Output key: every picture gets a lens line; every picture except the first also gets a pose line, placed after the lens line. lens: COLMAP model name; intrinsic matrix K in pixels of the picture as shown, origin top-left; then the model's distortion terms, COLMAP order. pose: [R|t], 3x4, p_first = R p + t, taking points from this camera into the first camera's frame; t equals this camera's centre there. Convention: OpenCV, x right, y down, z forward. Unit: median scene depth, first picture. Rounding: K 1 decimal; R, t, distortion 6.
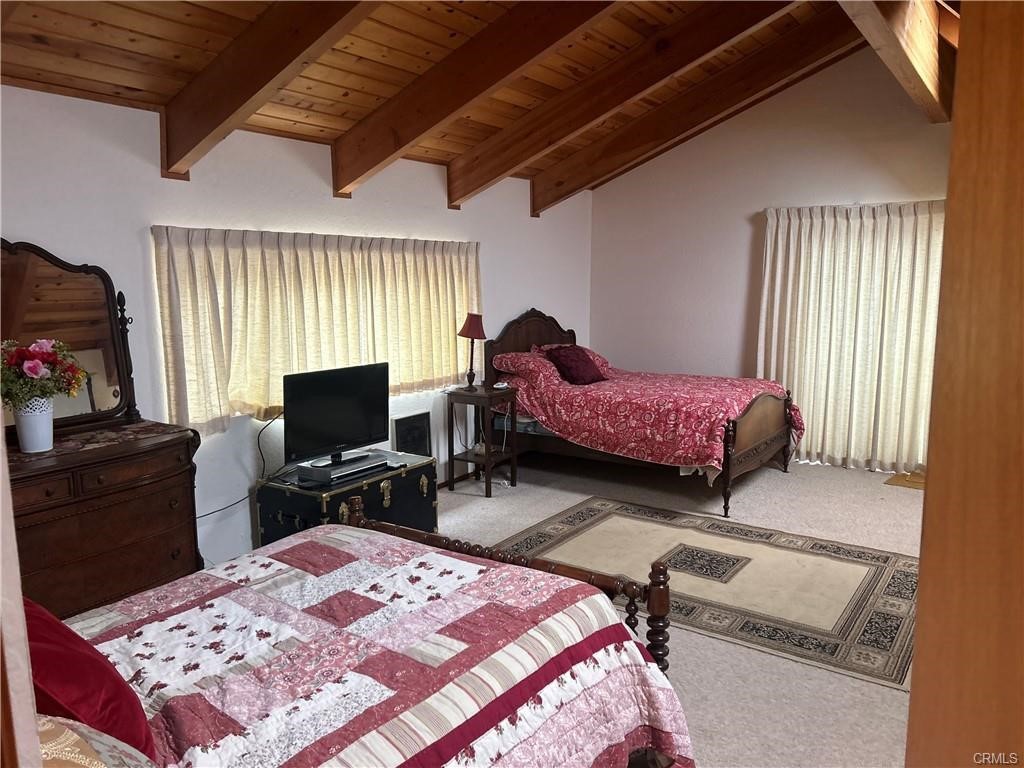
lens RADIAL K [[767.1, 0, 512.0], [0, 767.1, 384.0], [0, 0, 1]] dist [0.085062, -0.097151]
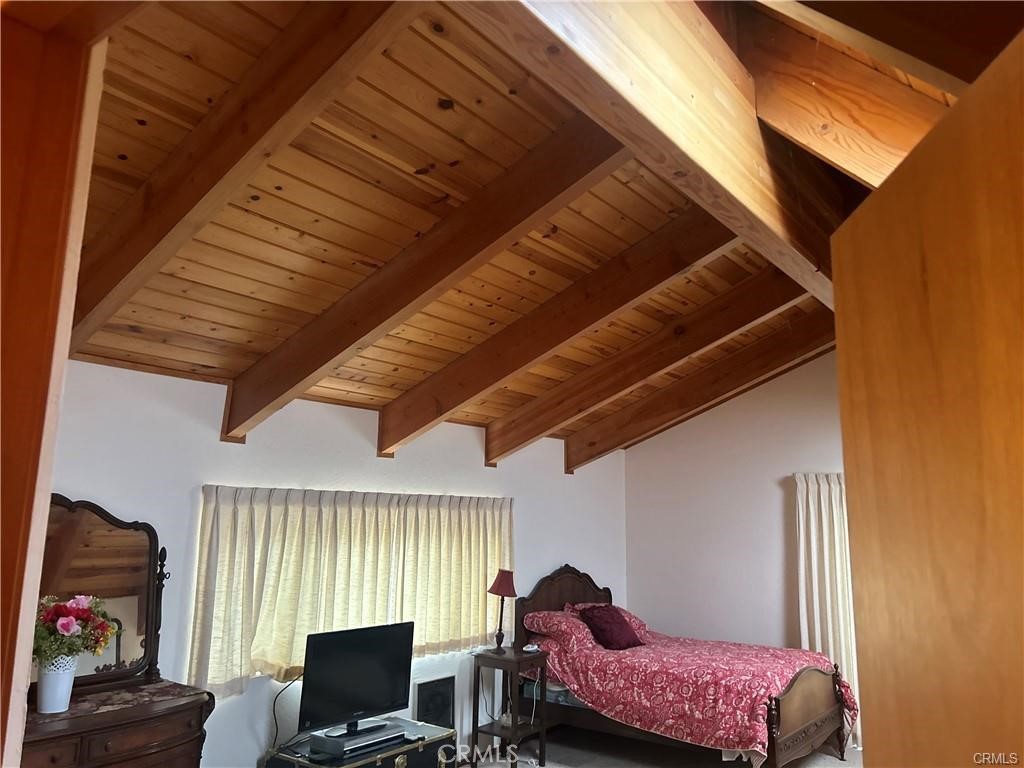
lens RADIAL K [[760.8, 0, 521.5], [0, 760.8, 380.3], [0, 0, 1]] dist [0.088156, -0.100239]
pose [[0.998865, 0.014299, -0.045438, 0.016294], [-0.028149, 0.946706, -0.320868, -0.008395], [0.038428, 0.321782, 0.946034, -0.027580]]
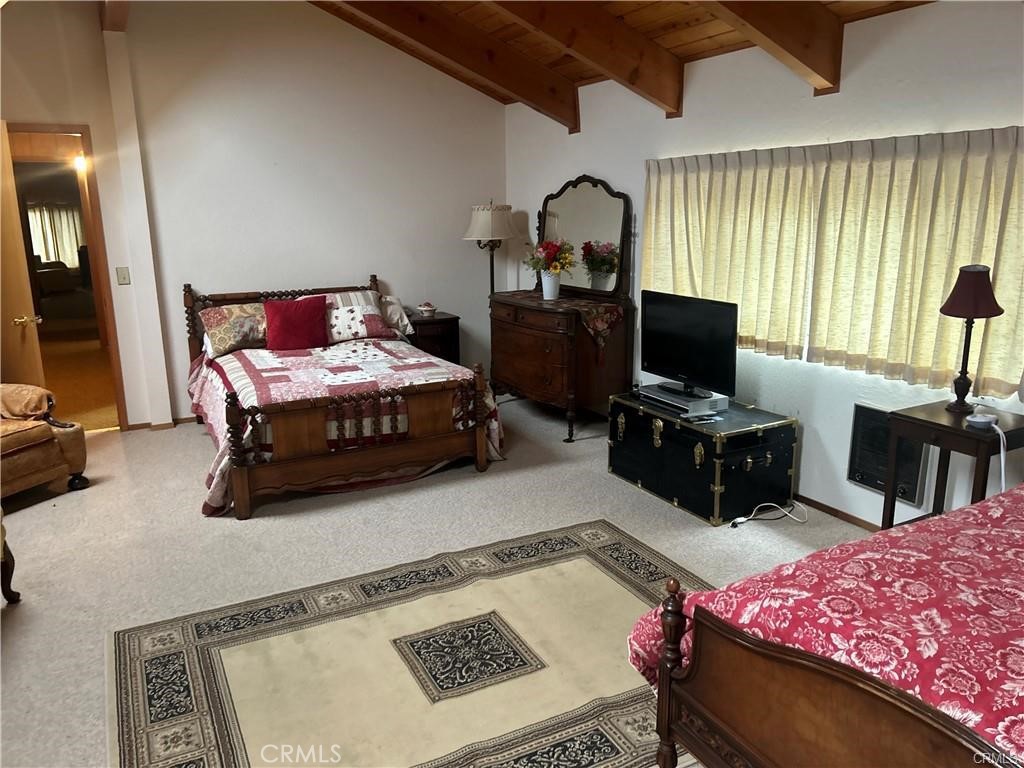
lens RADIAL K [[767.1, 0, 512.0], [0, 767.1, 384.0], [0, 0, 1]] dist [0.085062, -0.097151]
pose [[-0.466374, 0.206876, -0.860057, 0.667819], [-0.117946, 0.949044, 0.292239, -0.158358], [0.876689, 0.237733, -0.418210, 1.134986]]
